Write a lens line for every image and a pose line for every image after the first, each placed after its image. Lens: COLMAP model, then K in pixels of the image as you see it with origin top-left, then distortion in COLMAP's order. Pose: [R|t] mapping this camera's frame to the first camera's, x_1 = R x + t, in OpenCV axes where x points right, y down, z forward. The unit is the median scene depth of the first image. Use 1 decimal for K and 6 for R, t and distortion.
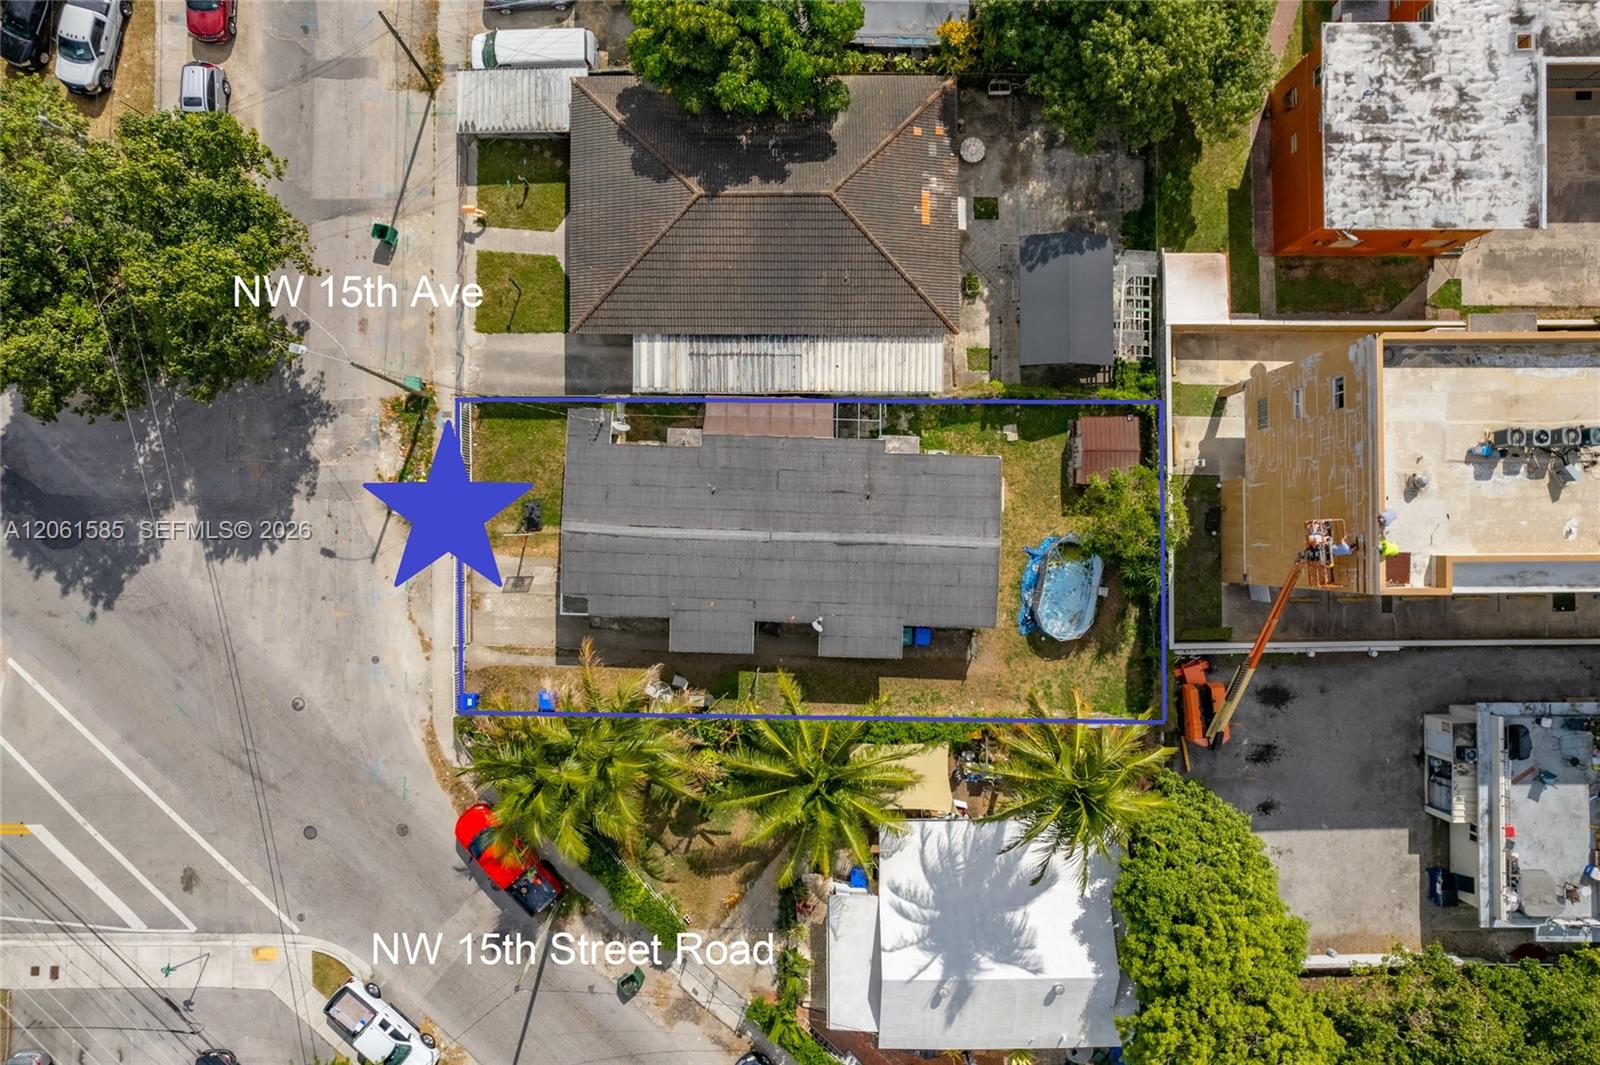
lens RADIAL K [[972.6, 0, 802.8], [0, 972.6, 578.3], [0, 0, 1]] dist [-0.076176, 0.056896]
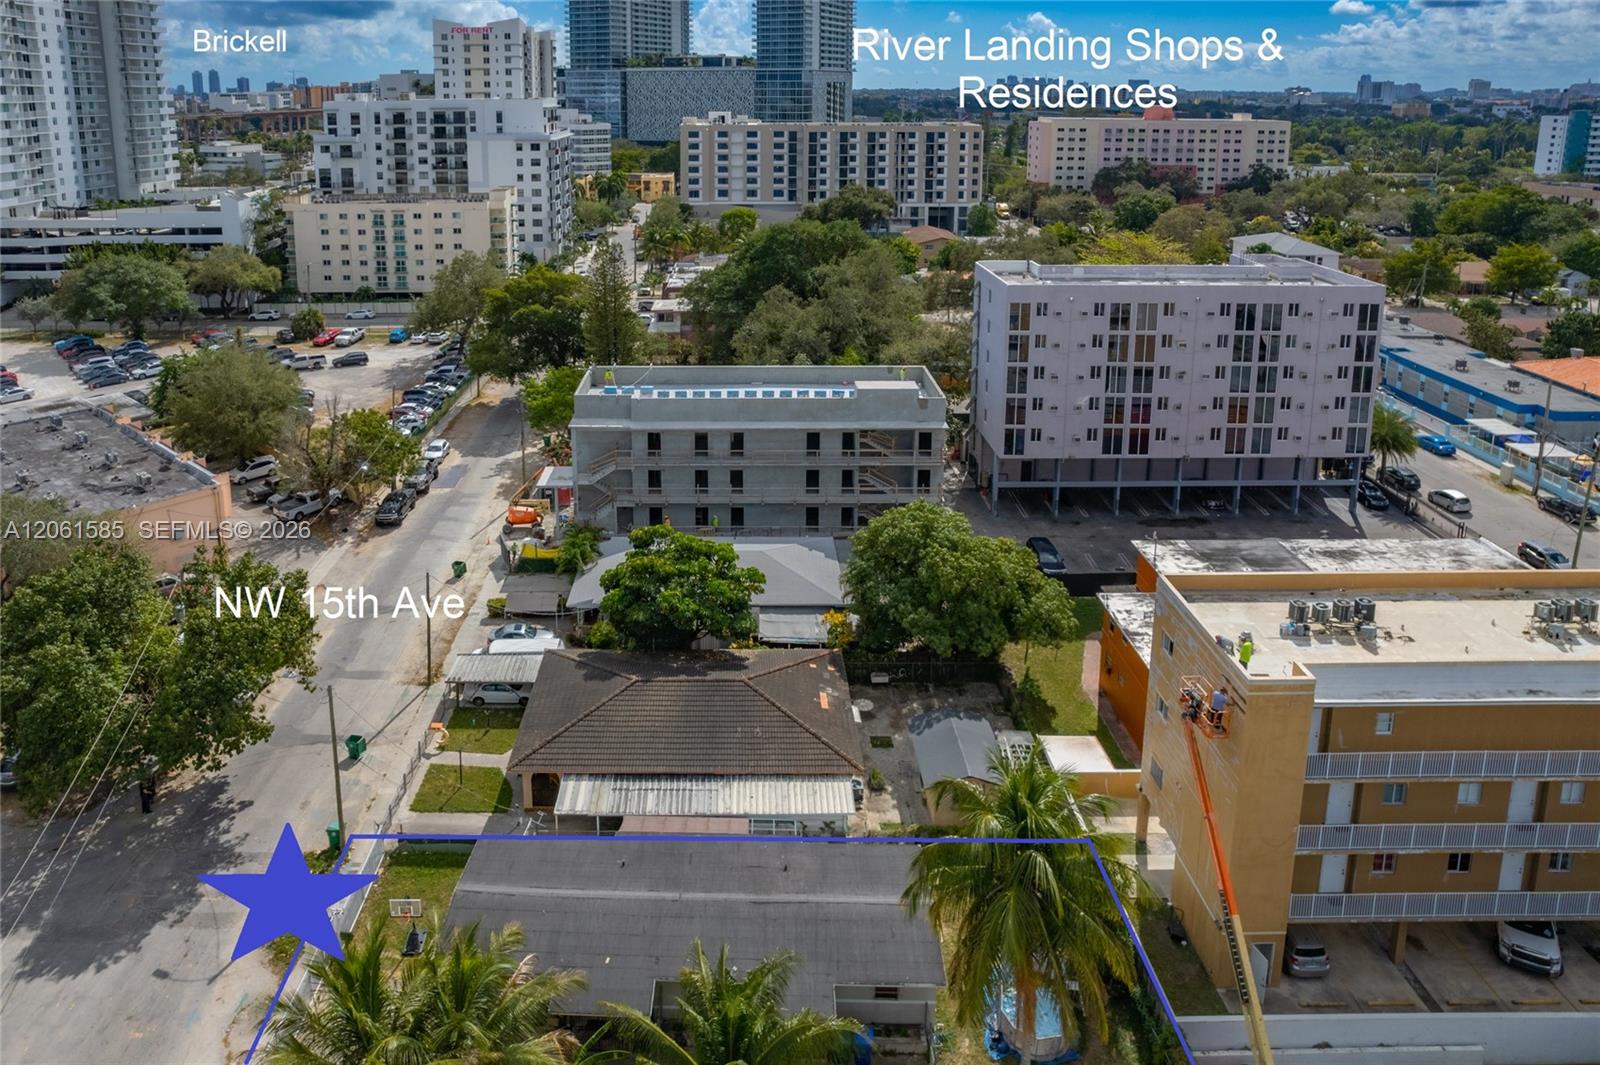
lens RADIAL K [[1061.3, 0, 738.2], [0, 1061.3, 380.9], [0, 0, 1]] dist [-0.049816, 0.022463]
pose [[0.999971, -0.007065, -0.002947, 0.027068], [-0.000872, 0.277275, -0.960790, 0.744984], [0.007606, 0.960765, 0.277261, 0.244719]]
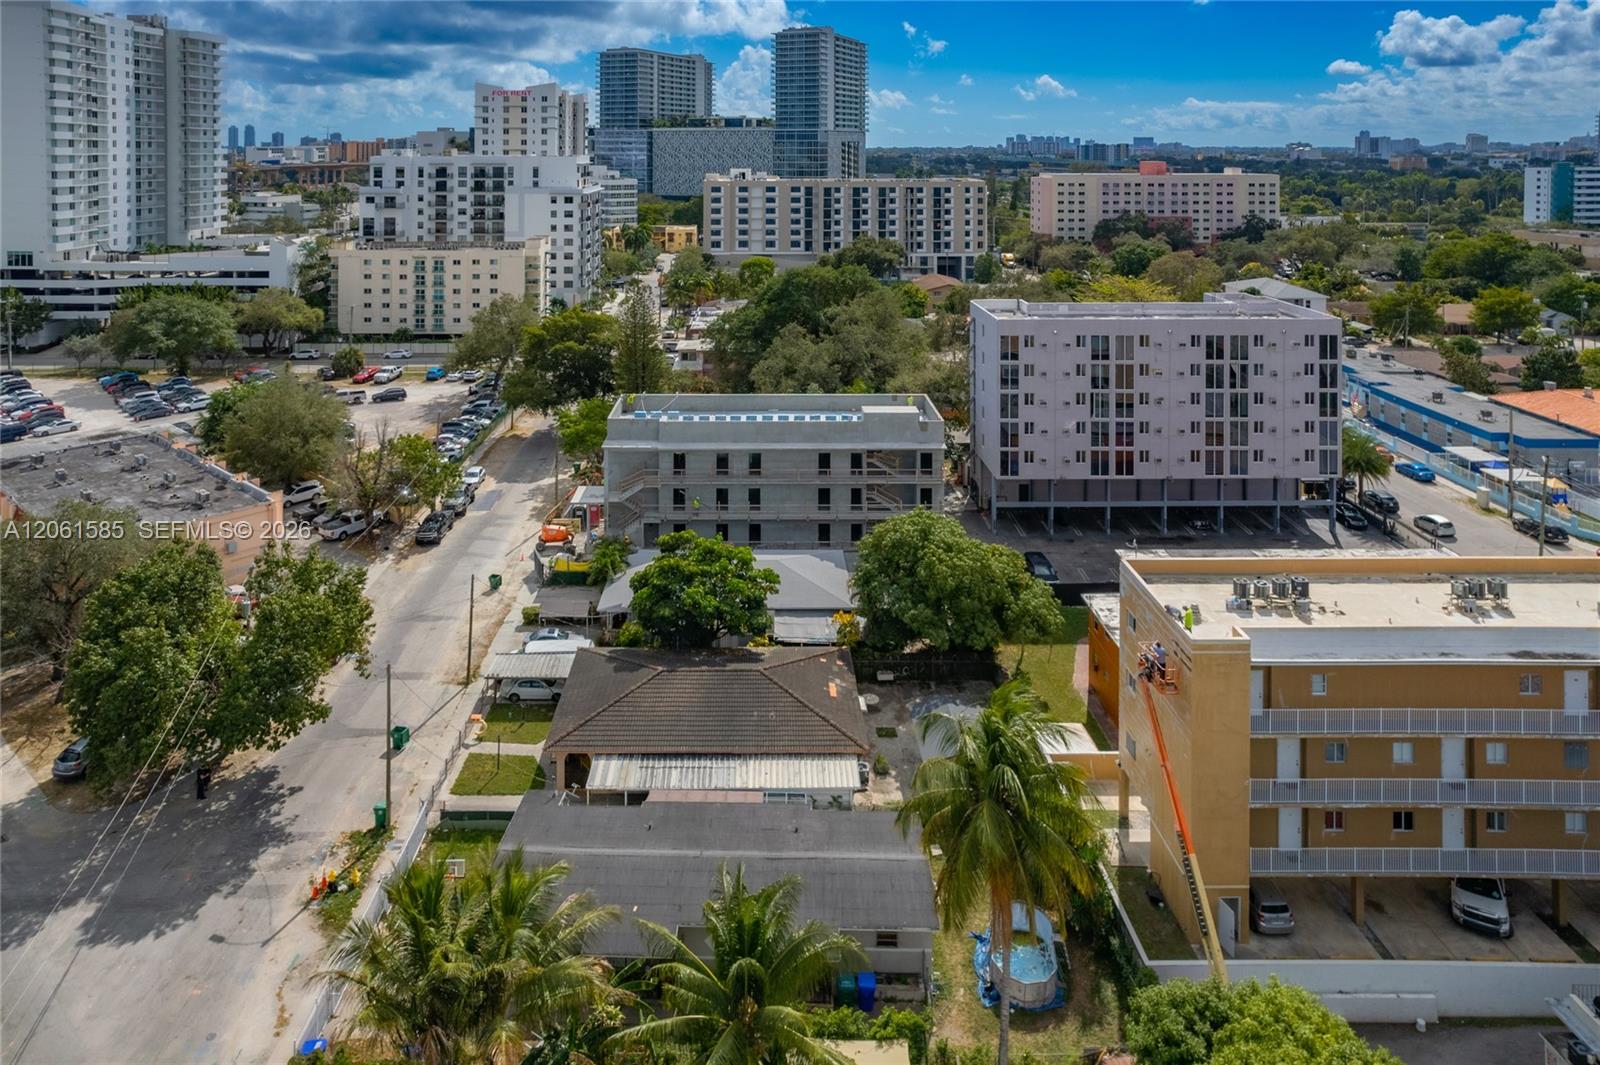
lens RADIAL K [[1041.6, 0, 767.0], [0, 1041.6, 277.2], [0, 0, 1]] dist [-0.012596, 0.017294]
pose [[0.999963, -0.005429, 0.006699, 0.030646], [0.007370, 0.134776, -0.990849, 0.917282], [0.004477, 0.990861, 0.134811, 0.242576]]
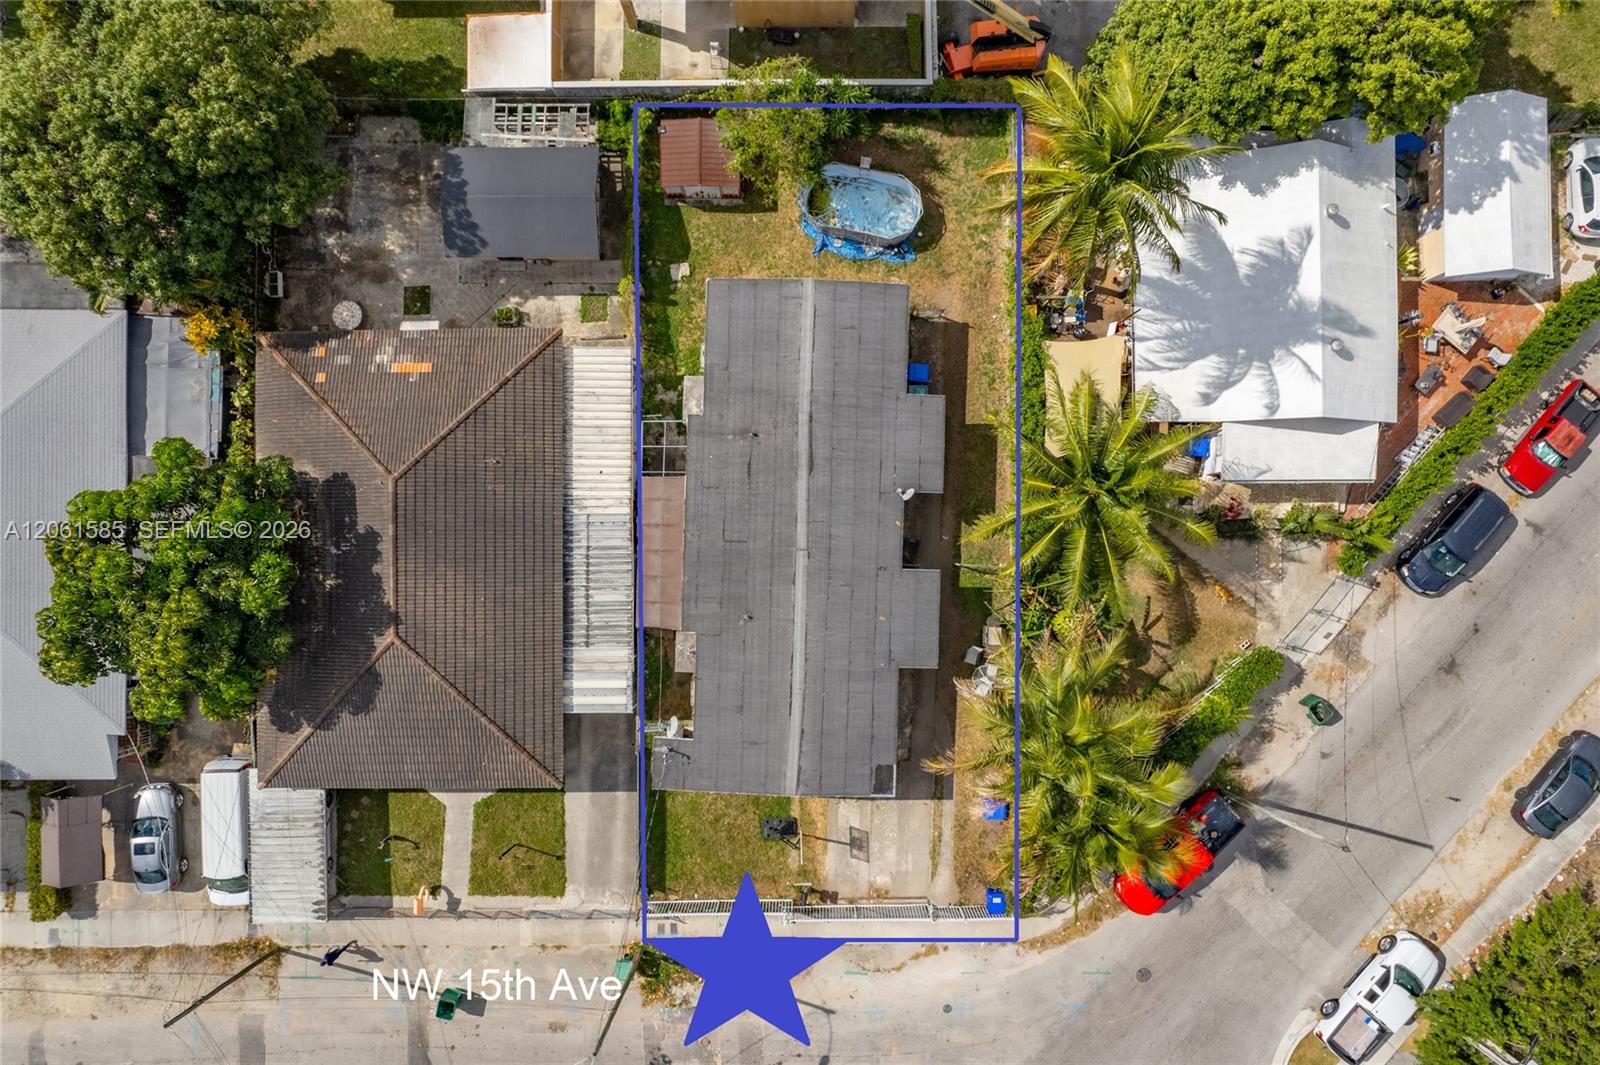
lens RADIAL K [[984.6, 0, 865.5], [0, 984.6, 525.4], [0, 0, 1]] dist [-0.076834, 0.052984]
pose [[-0.003071, -0.999995, 0.000580, -0.011998], [0.999747, -0.003058, 0.022300, -0.006482], [-0.022298, 0.000648, 0.999751, 0.136593]]
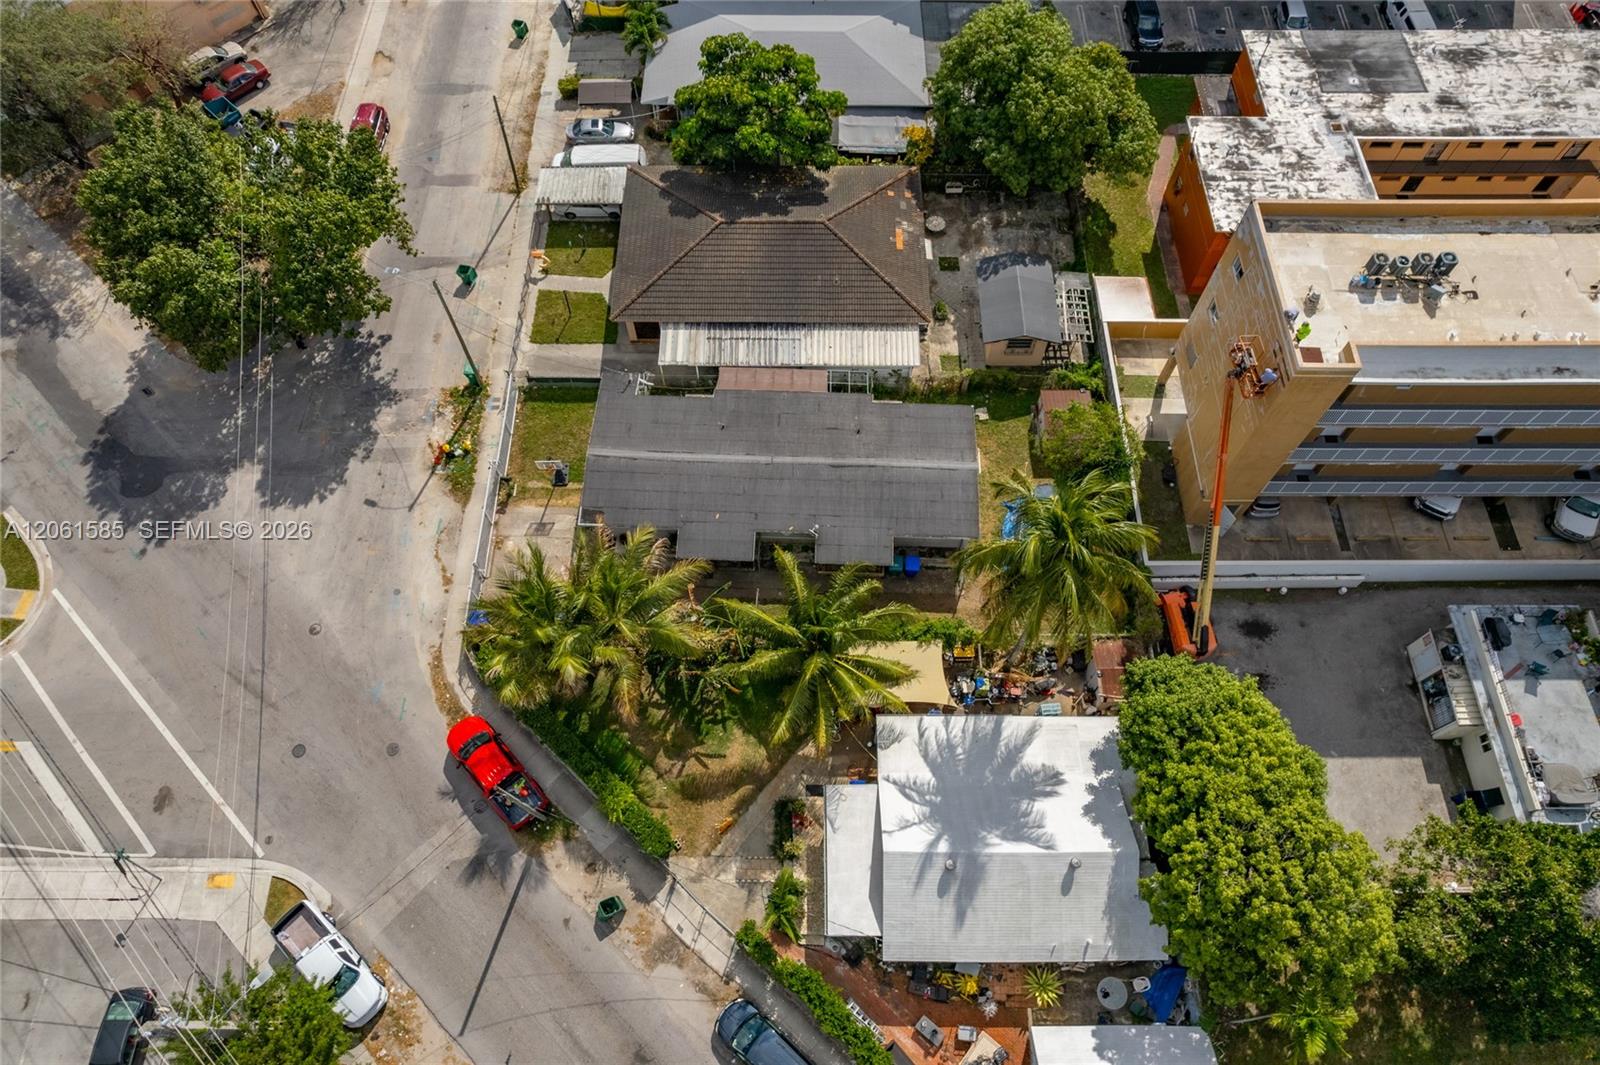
lens RADIAL K [[946.8, 0, 801.8], [0, 946.8, 552.5], [0, 0, 1]] dist [-0.072885, 0.052543]
pose [[0.999969, 0.001672, -0.007731, 0.009585], [-0.004738, 0.909222, -0.416284, 0.488331], [0.006334, 0.416308, 0.909202, 0.047847]]
